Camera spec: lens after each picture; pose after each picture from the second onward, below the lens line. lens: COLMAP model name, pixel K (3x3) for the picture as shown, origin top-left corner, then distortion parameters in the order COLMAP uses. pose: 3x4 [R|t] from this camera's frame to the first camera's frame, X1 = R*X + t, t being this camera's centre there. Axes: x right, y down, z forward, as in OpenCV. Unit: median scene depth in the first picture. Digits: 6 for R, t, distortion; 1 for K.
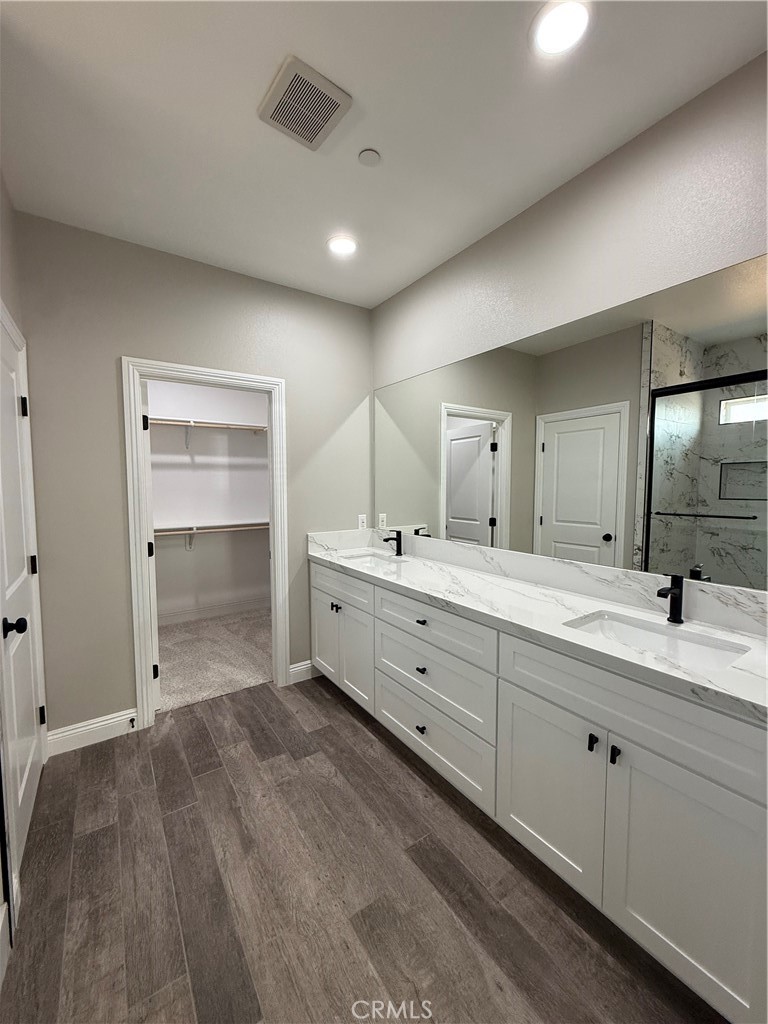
lens RADIAL K [[408.7, 0, 385.3], [0, 408.7, 511.3], [0, 0, 1]] dist [0.002126, -0.000565]
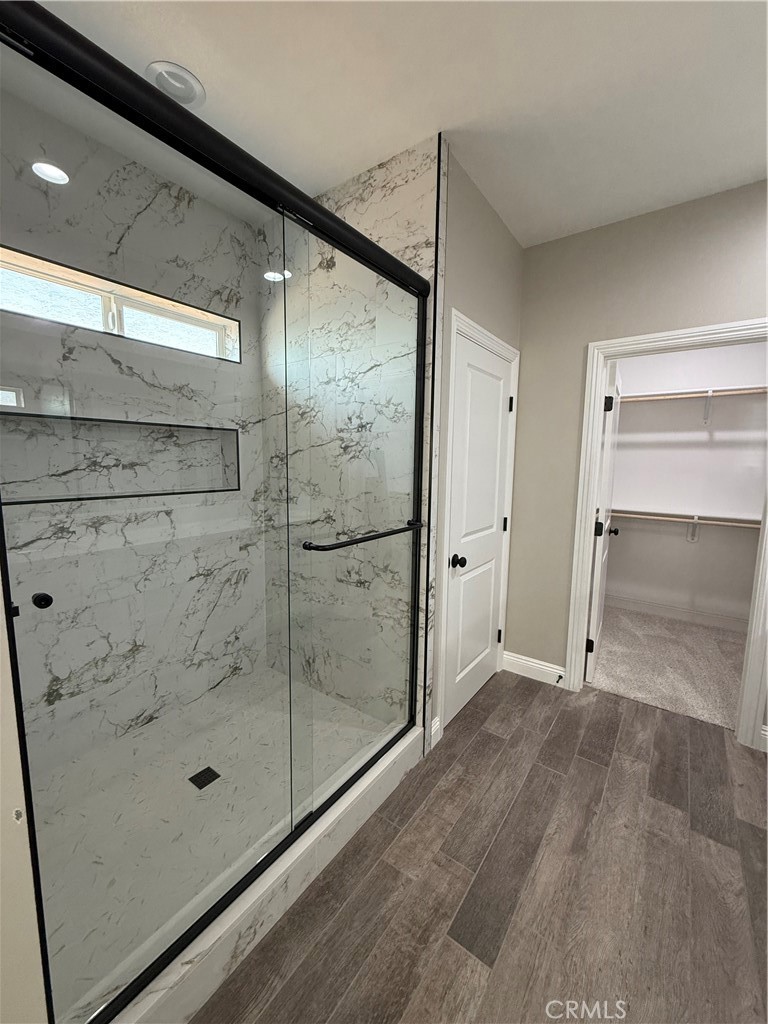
lens RADIAL K [[408.7, 0, 379.0], [0, 408.7, 508.4], [0, 0, 1]] dist [0.002126, -0.000565]
pose [[0.318797, 0.118765, -0.940353, 0.228505], [-0.077573, 0.992060, 0.098997, -0.017926], [0.944643, 0.041386, 0.325478, 0.159198]]
